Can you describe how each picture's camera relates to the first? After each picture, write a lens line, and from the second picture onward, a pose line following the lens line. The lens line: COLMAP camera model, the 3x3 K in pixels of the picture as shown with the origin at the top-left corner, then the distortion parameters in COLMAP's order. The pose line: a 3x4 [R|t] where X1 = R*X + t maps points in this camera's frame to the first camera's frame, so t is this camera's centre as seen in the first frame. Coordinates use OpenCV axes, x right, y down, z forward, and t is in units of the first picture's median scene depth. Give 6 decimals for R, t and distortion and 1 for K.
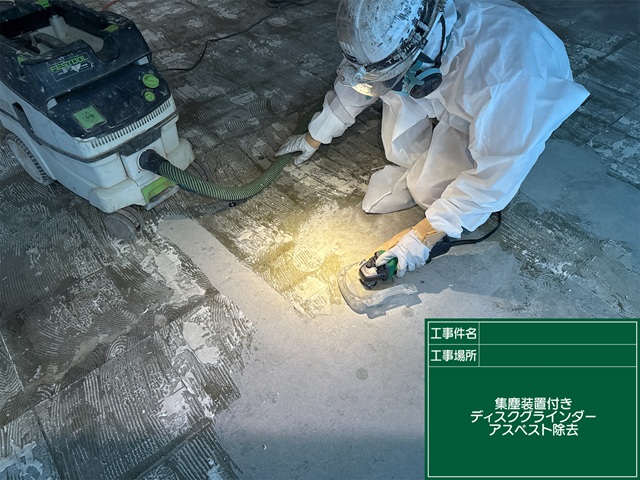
lens RADIAL K [[447.4, 0, 320.0], [0, 447.4, 240.0], [0, 0, 1]] dist [0.088415, -0.112083]
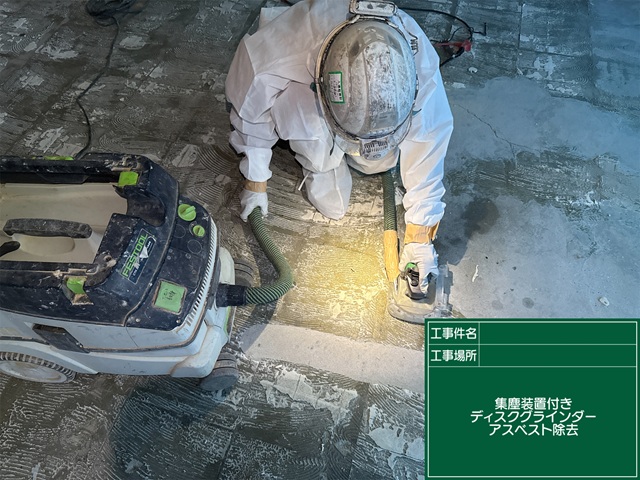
lens RADIAL K [[447.4, 0, 320.0], [0, 447.4, 240.0], [0, 0, 1]] dist [0.088415, -0.112083]
pose [[0.831853, -0.465220, 0.302639, -0.414925], [0.417970, 0.883888, 0.209864, -0.354058], [-0.365132, -0.048083, 0.929713, 0.158471]]
